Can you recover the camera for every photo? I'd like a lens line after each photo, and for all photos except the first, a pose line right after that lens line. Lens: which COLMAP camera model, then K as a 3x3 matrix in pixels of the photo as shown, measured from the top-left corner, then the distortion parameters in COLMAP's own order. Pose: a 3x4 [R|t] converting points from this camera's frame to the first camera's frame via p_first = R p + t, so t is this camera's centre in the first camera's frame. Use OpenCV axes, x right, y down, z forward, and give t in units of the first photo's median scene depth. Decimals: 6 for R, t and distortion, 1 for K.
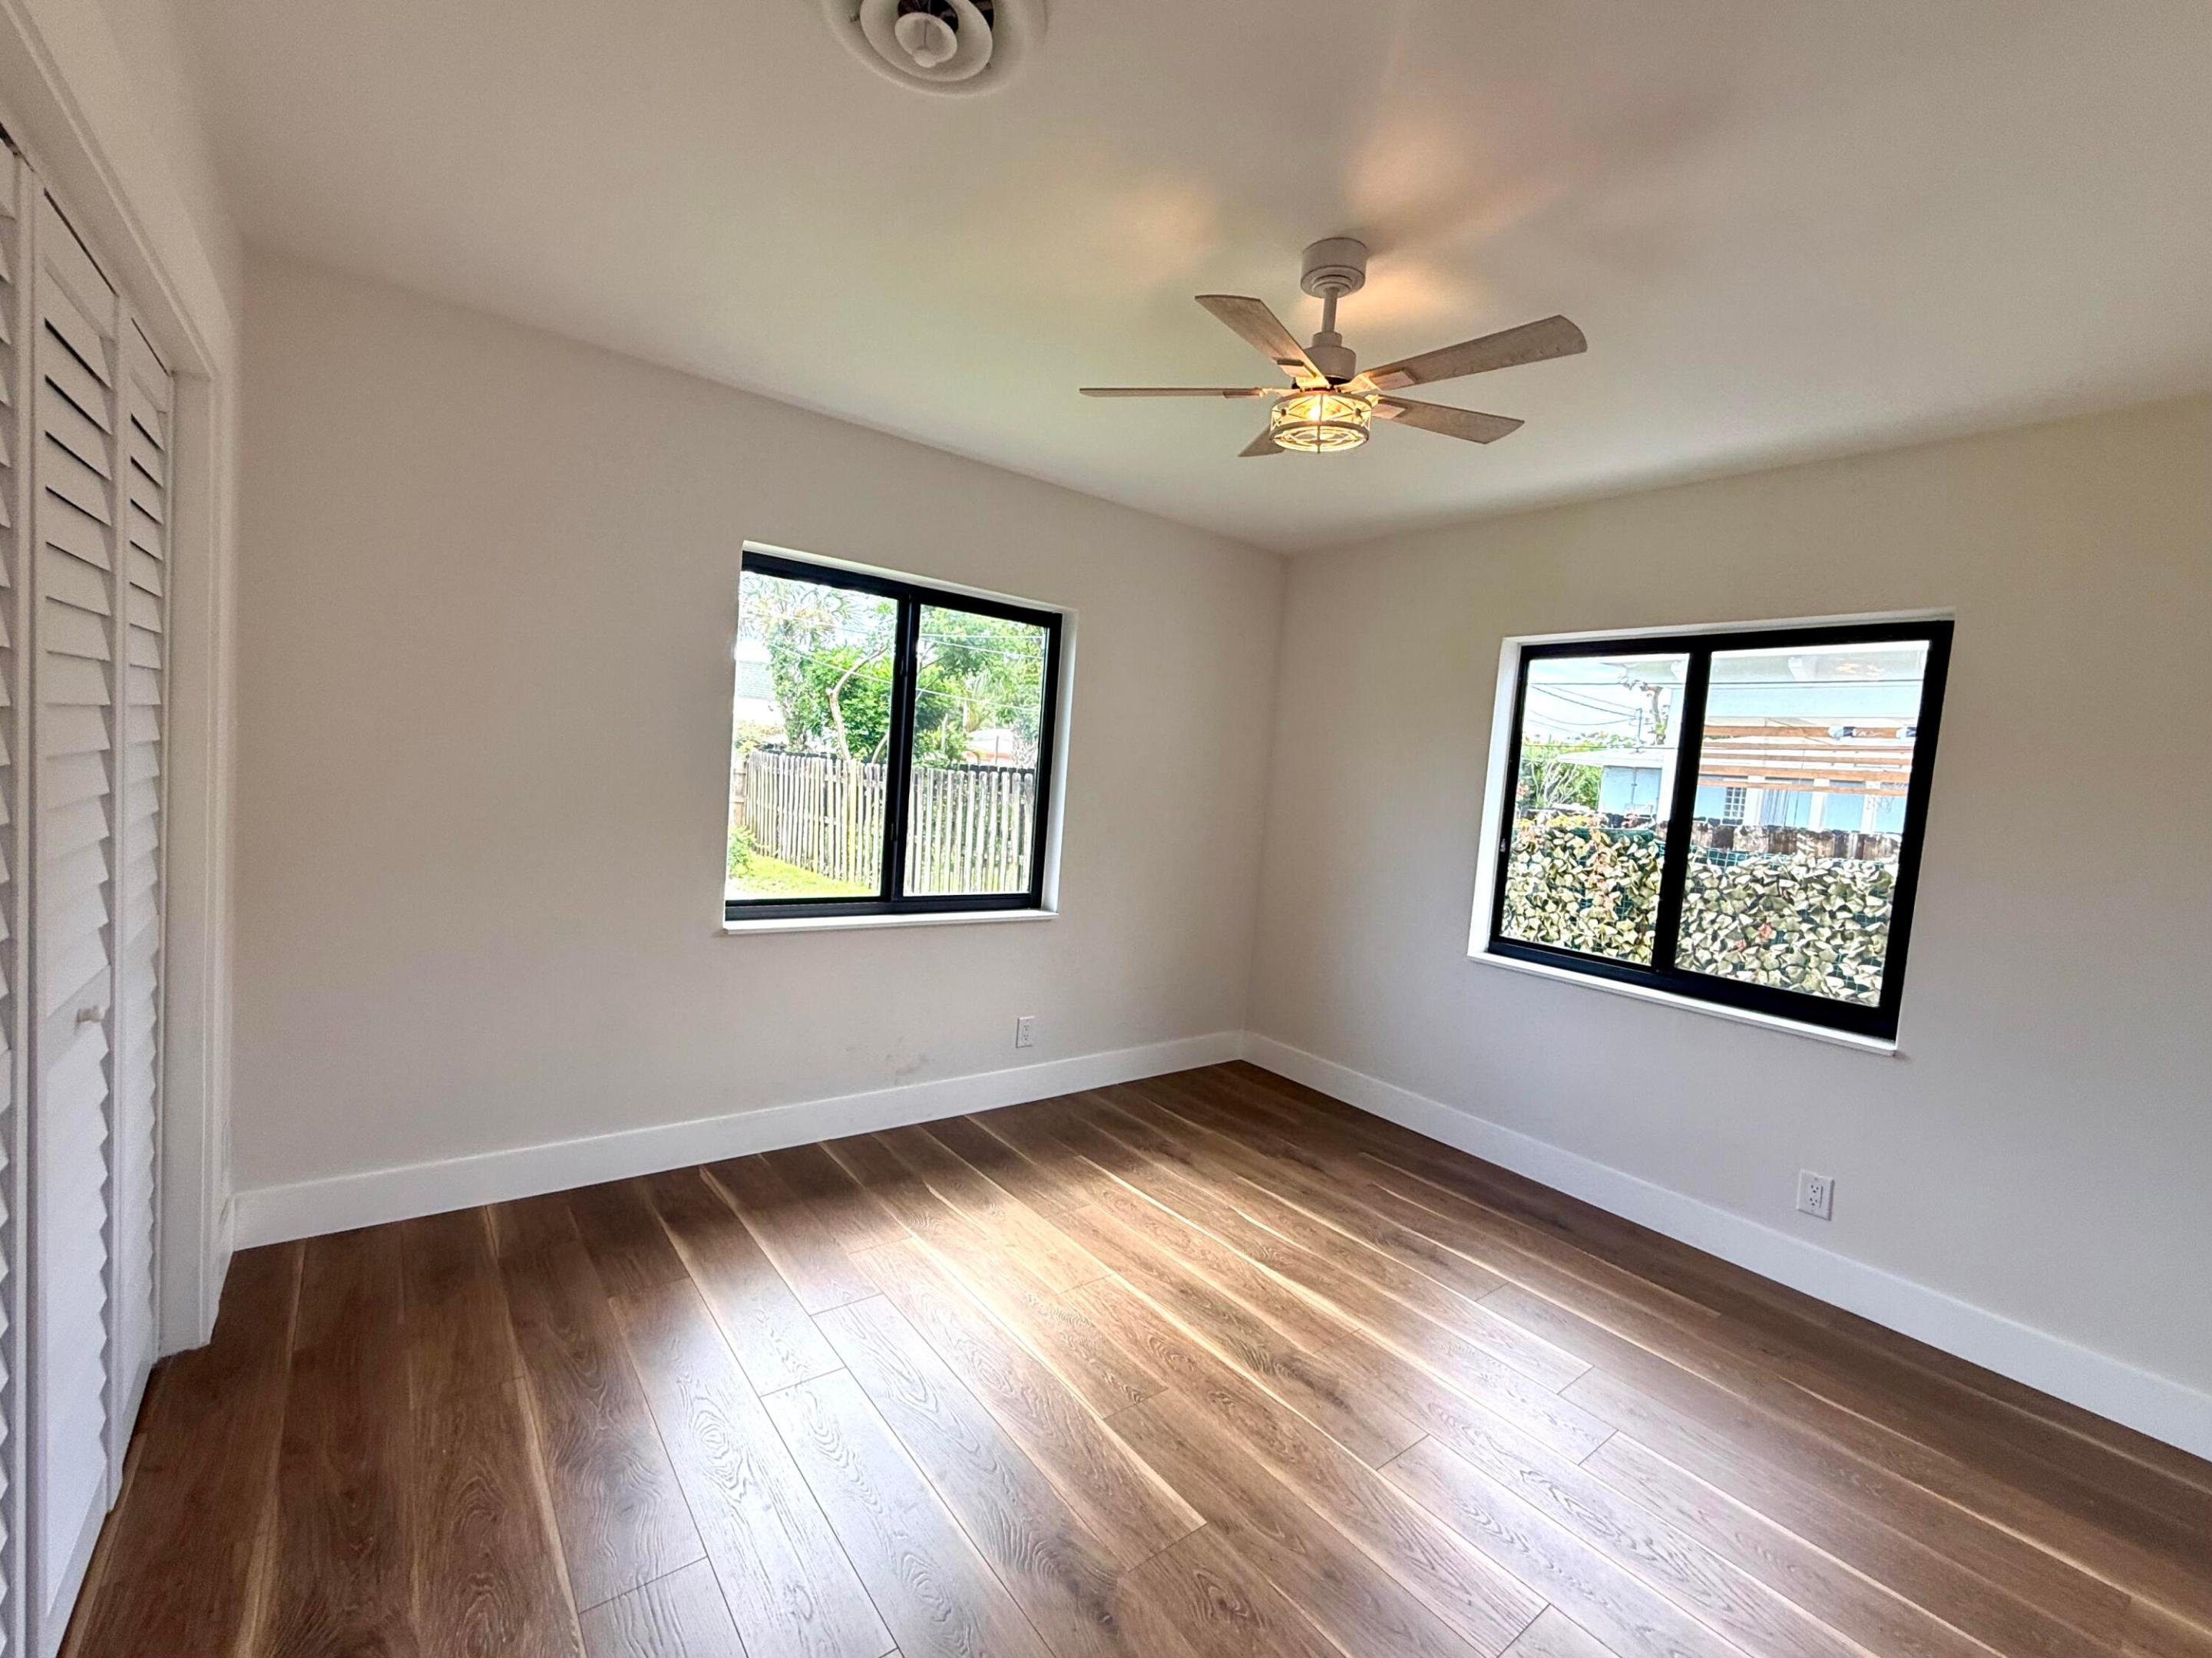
lens RADIAL K [[899.3, 0, 1157.9], [0, 899.3, 823.7], [0, 0, 1]] dist [0.000834, 0.000004]
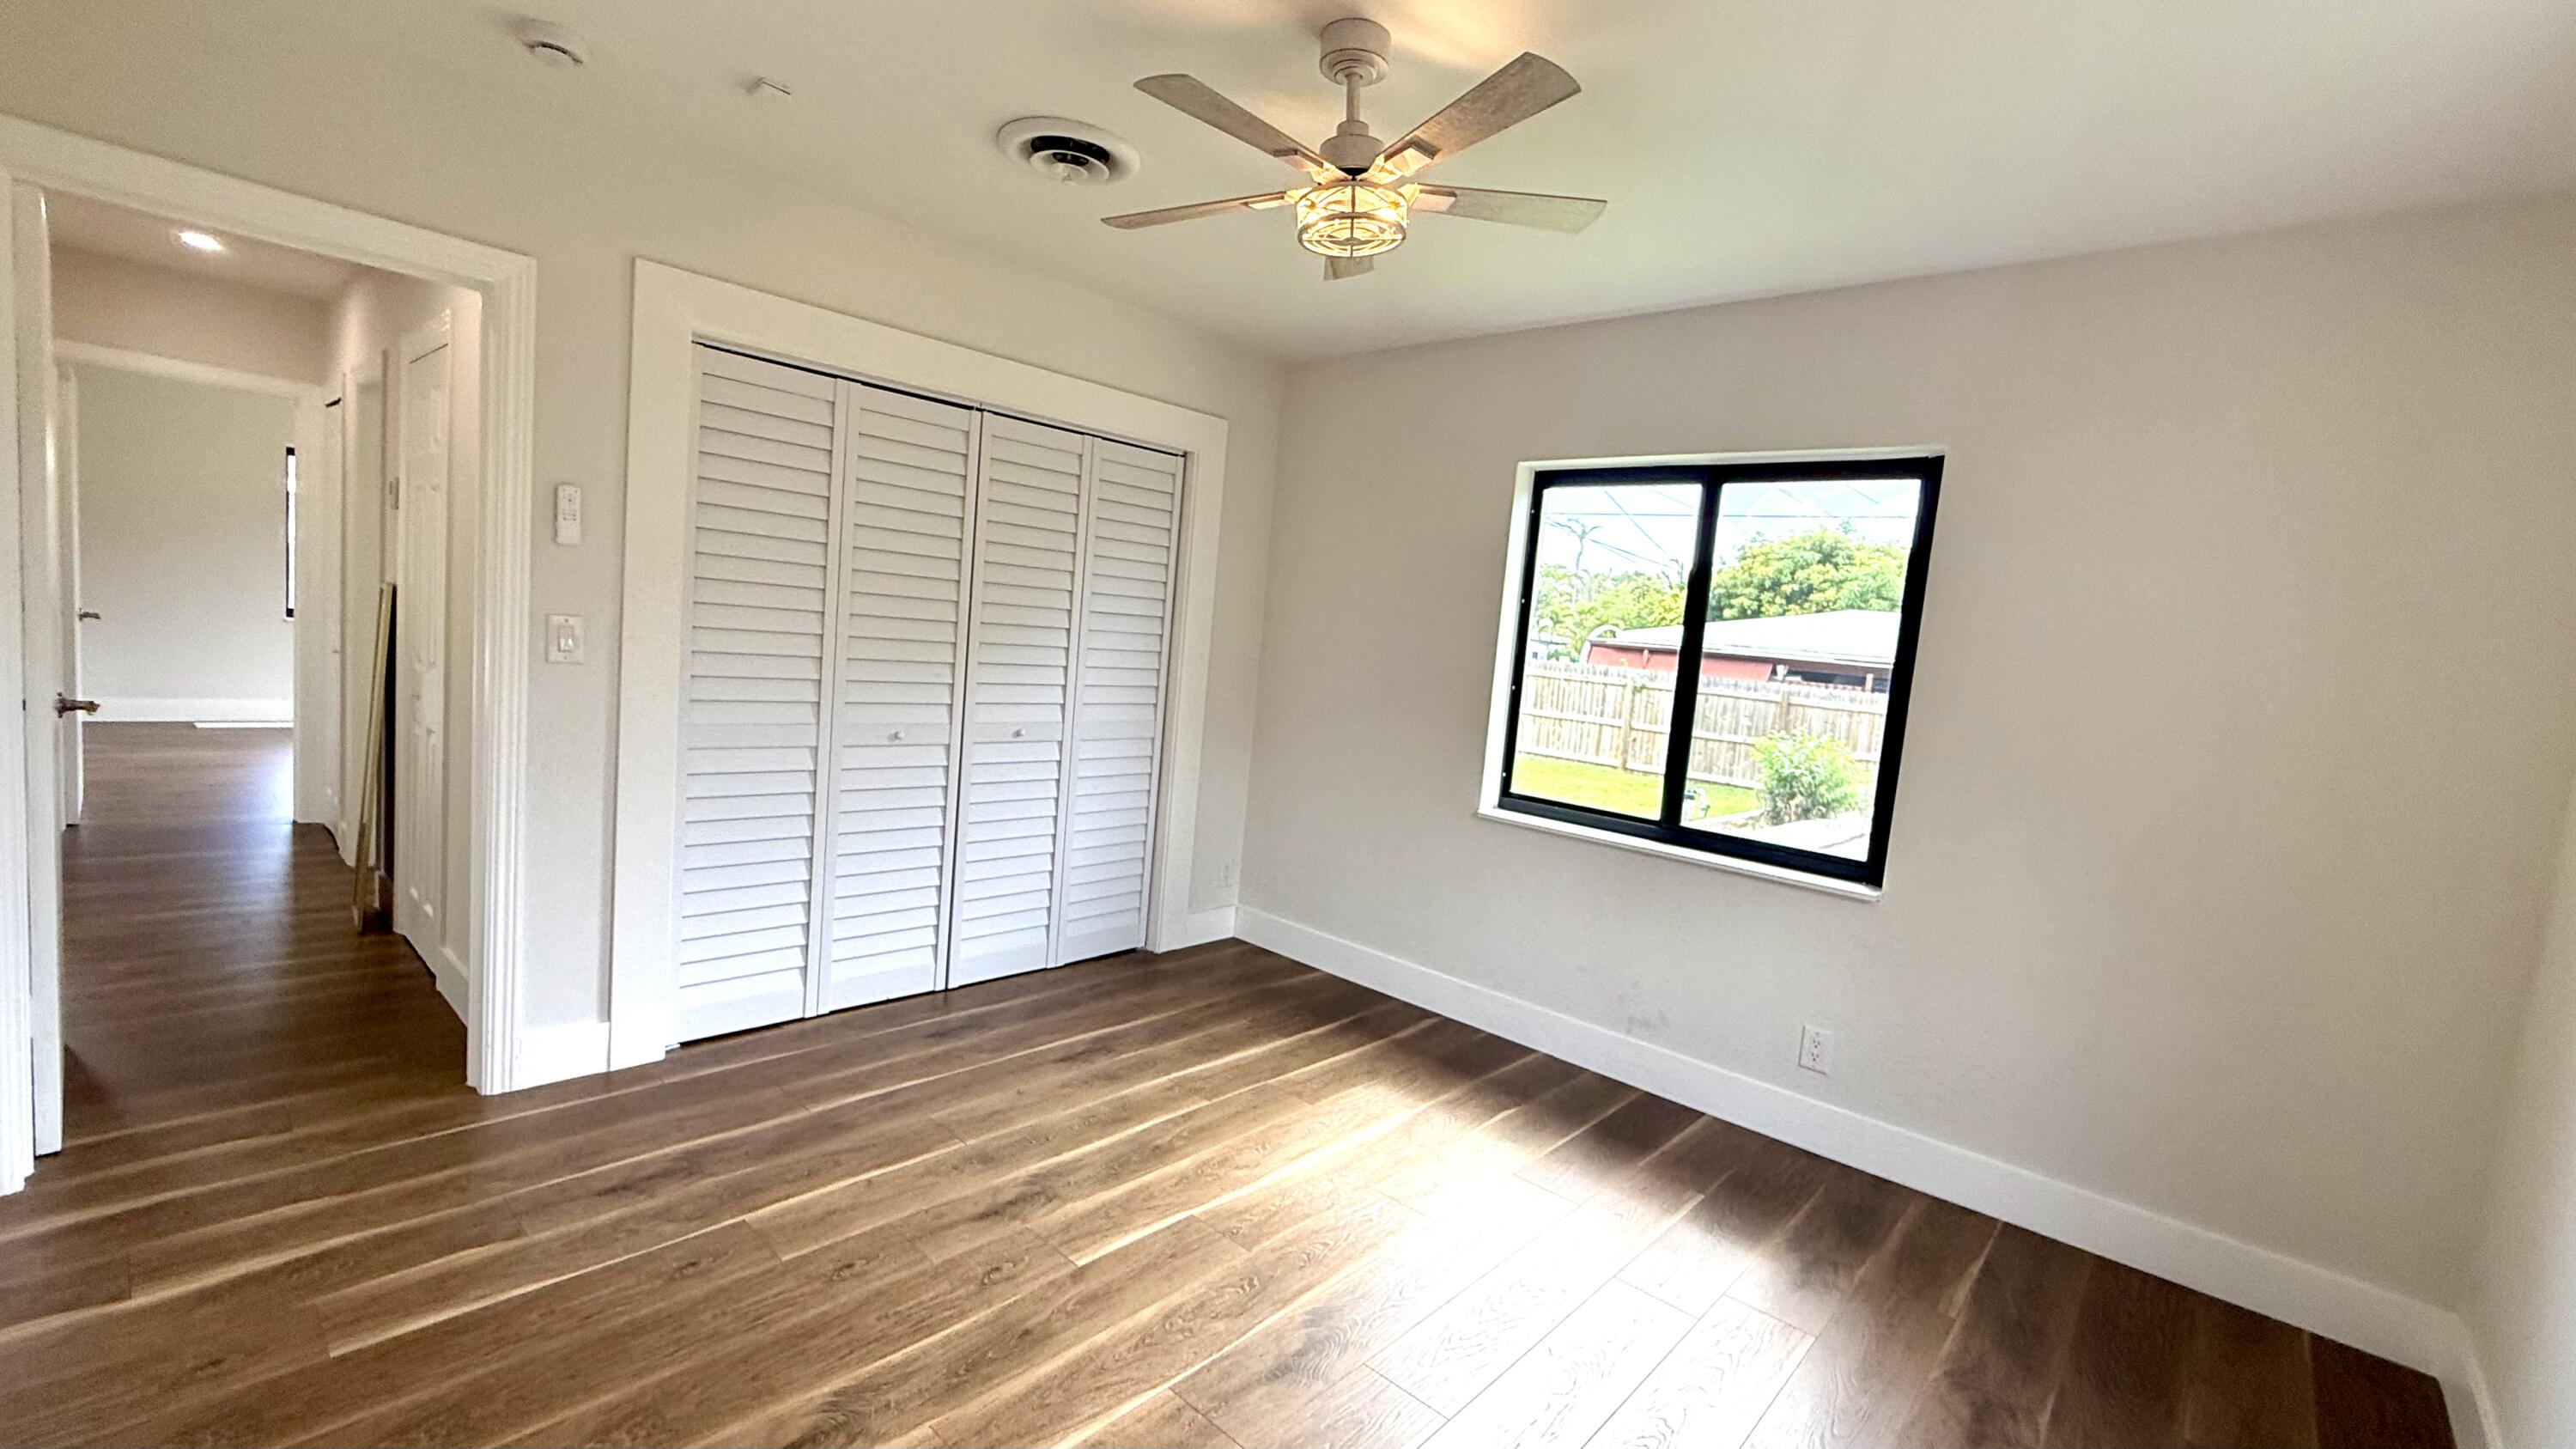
lens RADIAL K [[1077.4, 0, 1276.6], [0, 1077.4, 719.0], [0, 0, 1]] dist [0.000334, -0.000010]
pose [[0.146545, 0.011076, -0.989142, 0.768439], [-0.128030, 0.991739, -0.007863, 0.042289], [0.980884, 0.127792, 0.146752, 0.518935]]
